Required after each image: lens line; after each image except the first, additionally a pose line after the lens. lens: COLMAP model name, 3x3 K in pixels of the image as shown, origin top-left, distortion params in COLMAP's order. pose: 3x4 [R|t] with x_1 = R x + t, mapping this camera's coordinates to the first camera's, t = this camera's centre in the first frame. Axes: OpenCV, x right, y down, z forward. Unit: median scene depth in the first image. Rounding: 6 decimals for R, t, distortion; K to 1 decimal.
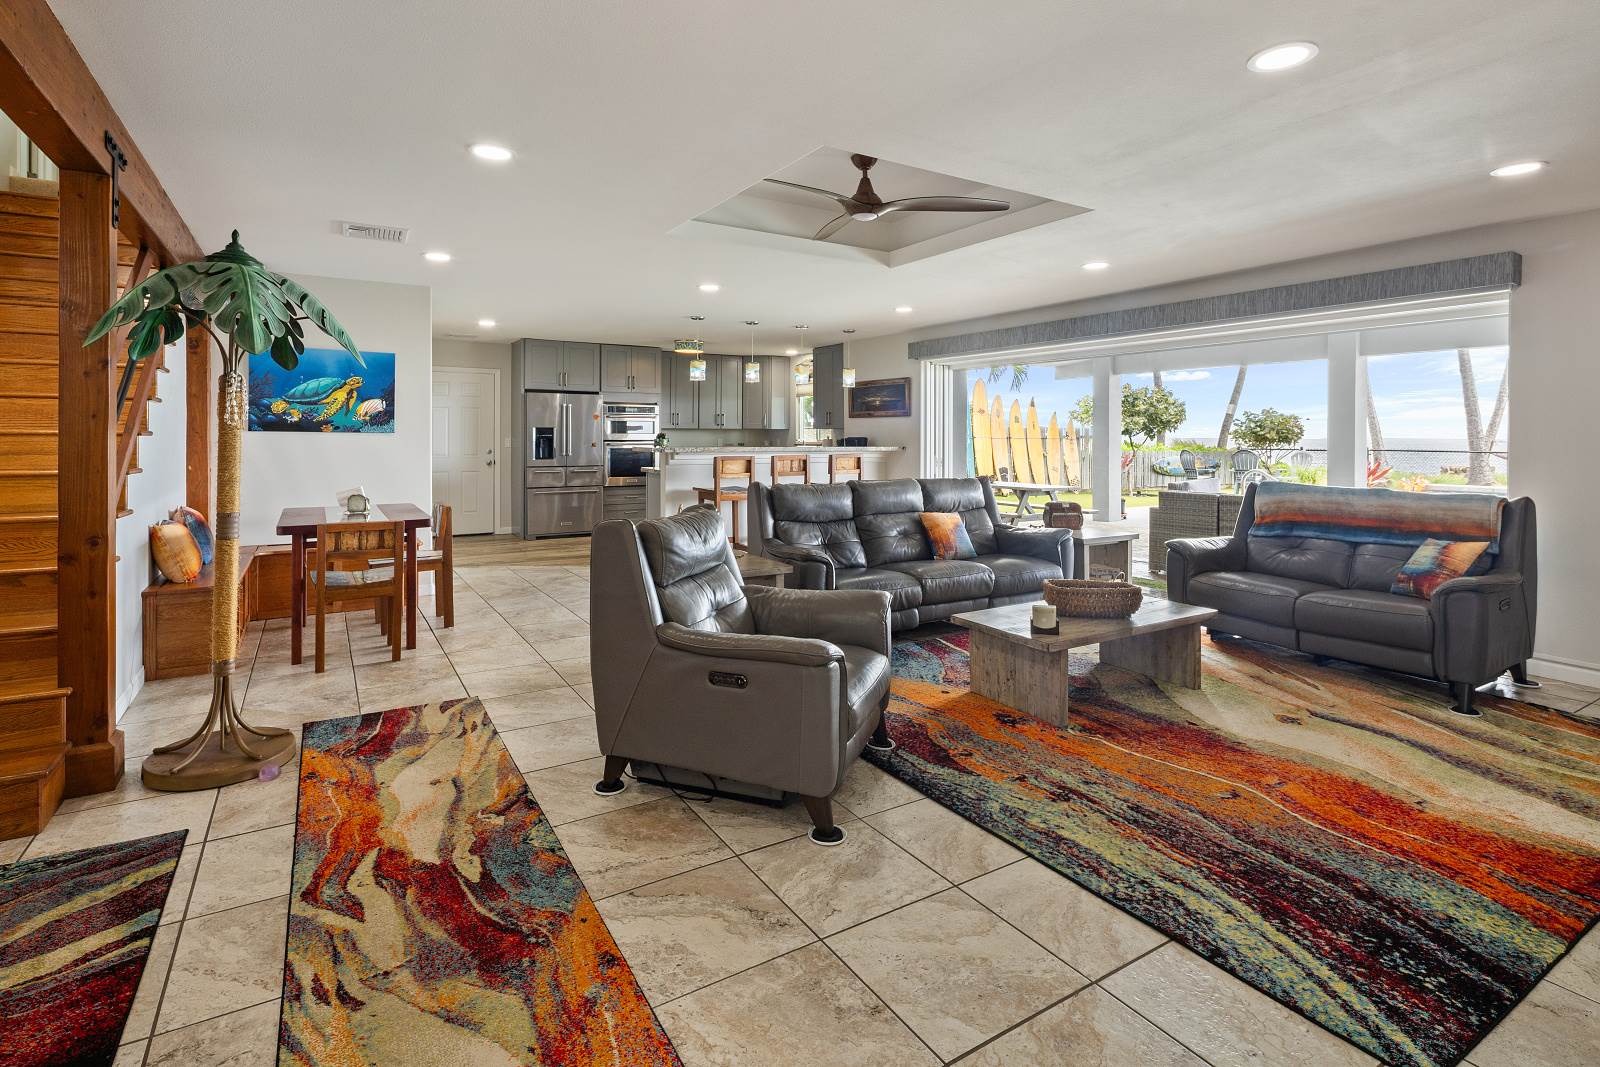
lens RADIAL K [[776.5, 0, 795.1], [0, 776.5, 443.8], [0, 0, 1]] dist [0.001081, 0.000092]
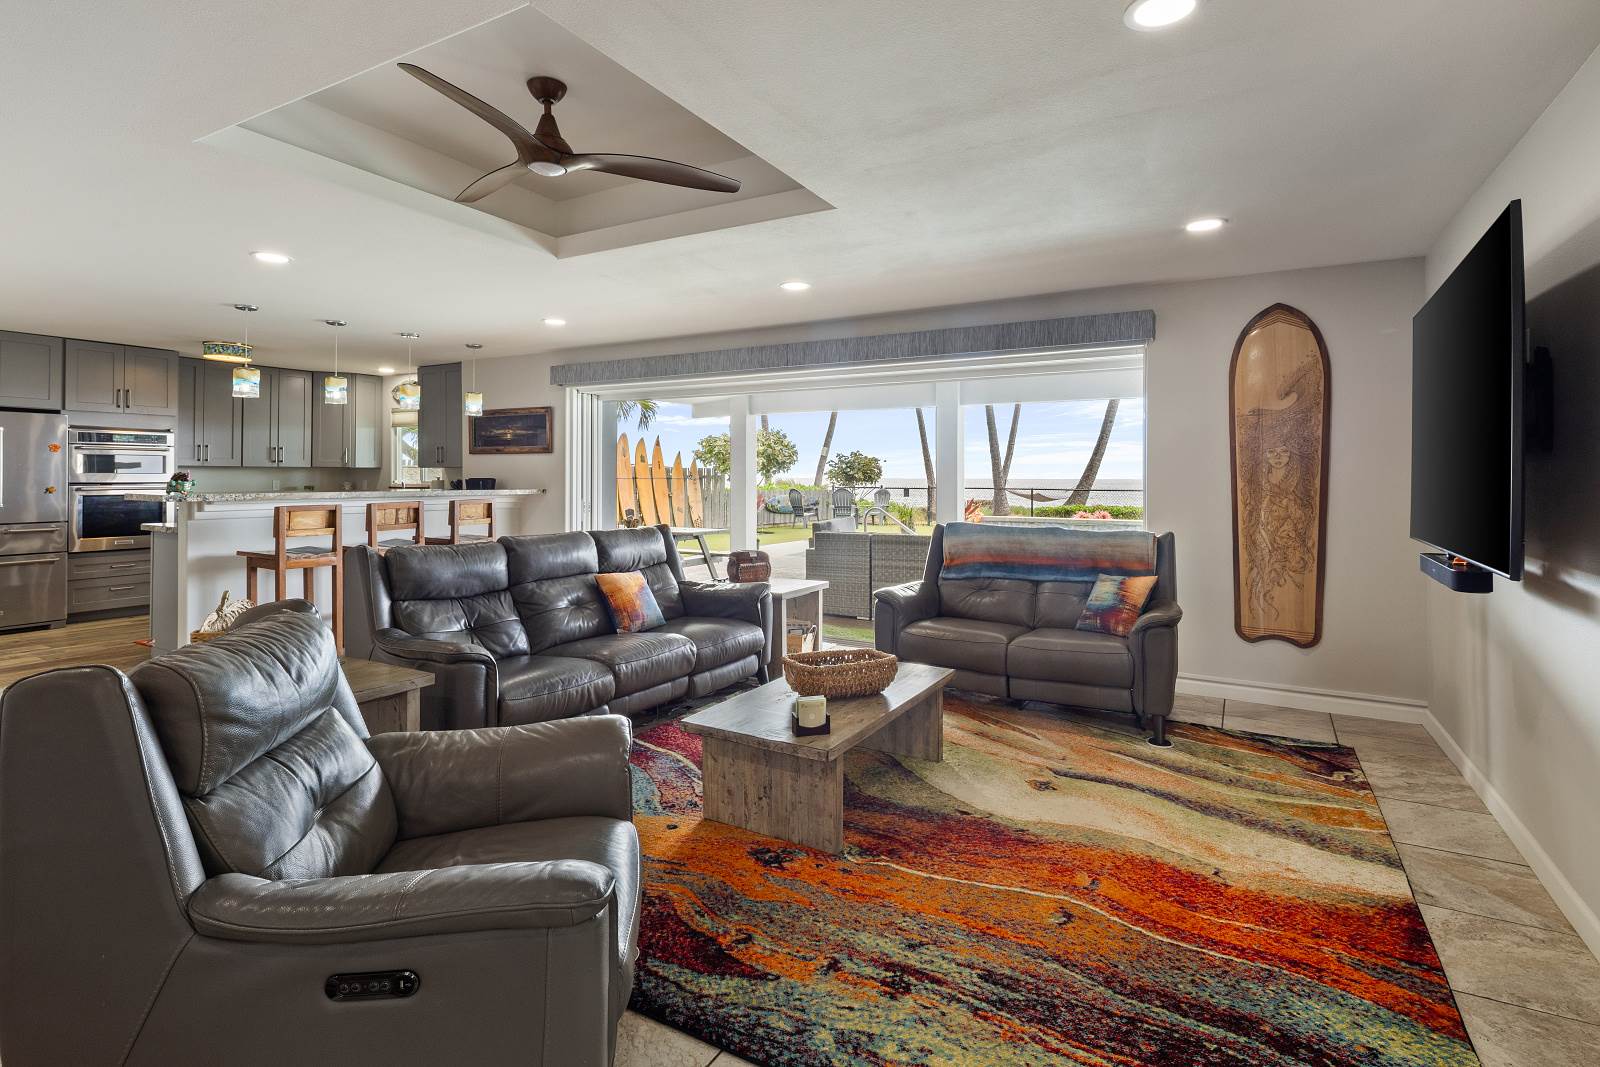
lens RADIAL K [[781.9, 0, 797.3], [0, 781.9, 473.2], [0, 0, 1]] dist [0.002131, -0.000665]
pose [[0.876503, 0.001030, 0.481395, -0.045072], [0.005347, 0.999915, -0.011875, -0.003614], [-0.481366, 0.012983, 0.876423, 0.222368]]
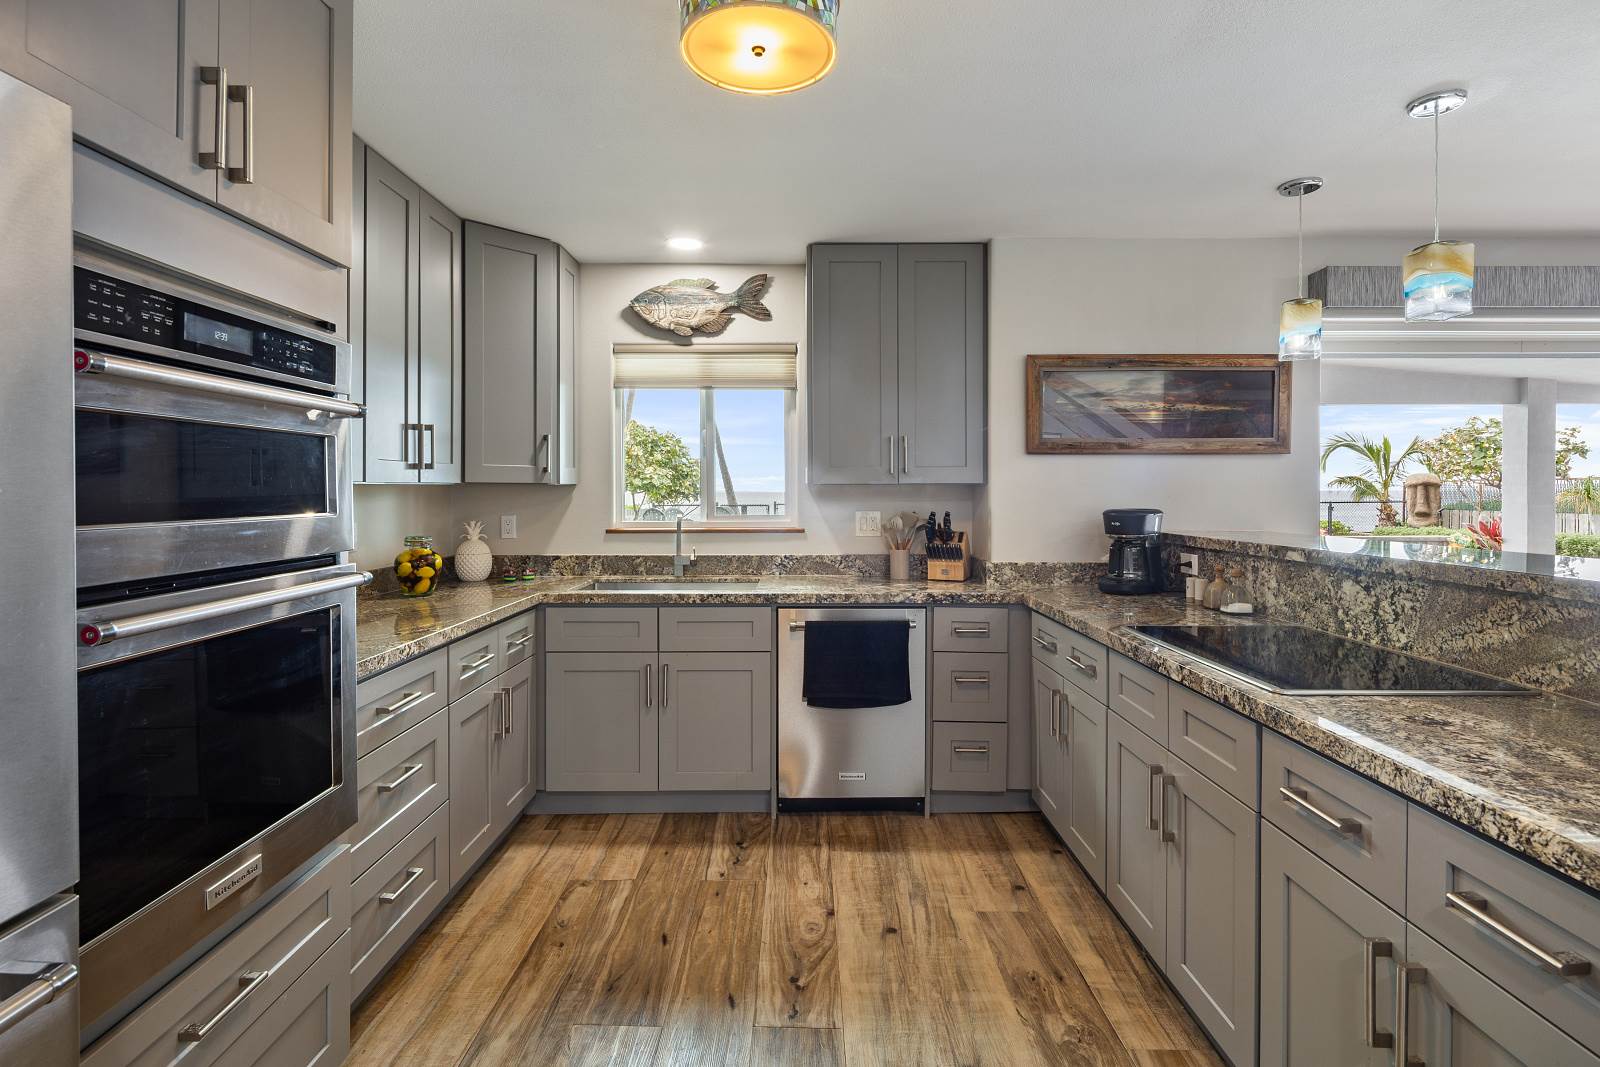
lens RADIAL K [[781.9, 0, 797.3], [0, 781.9, 473.2], [0, 0, 1]] dist [0.002131, -0.000665]
pose [[0.521766, 0.013294, 0.852985, -0.542705], [0.013627, 0.999621, -0.023915, -0.033389], [-0.852980, 0.024102, 0.521387, 1.706348]]
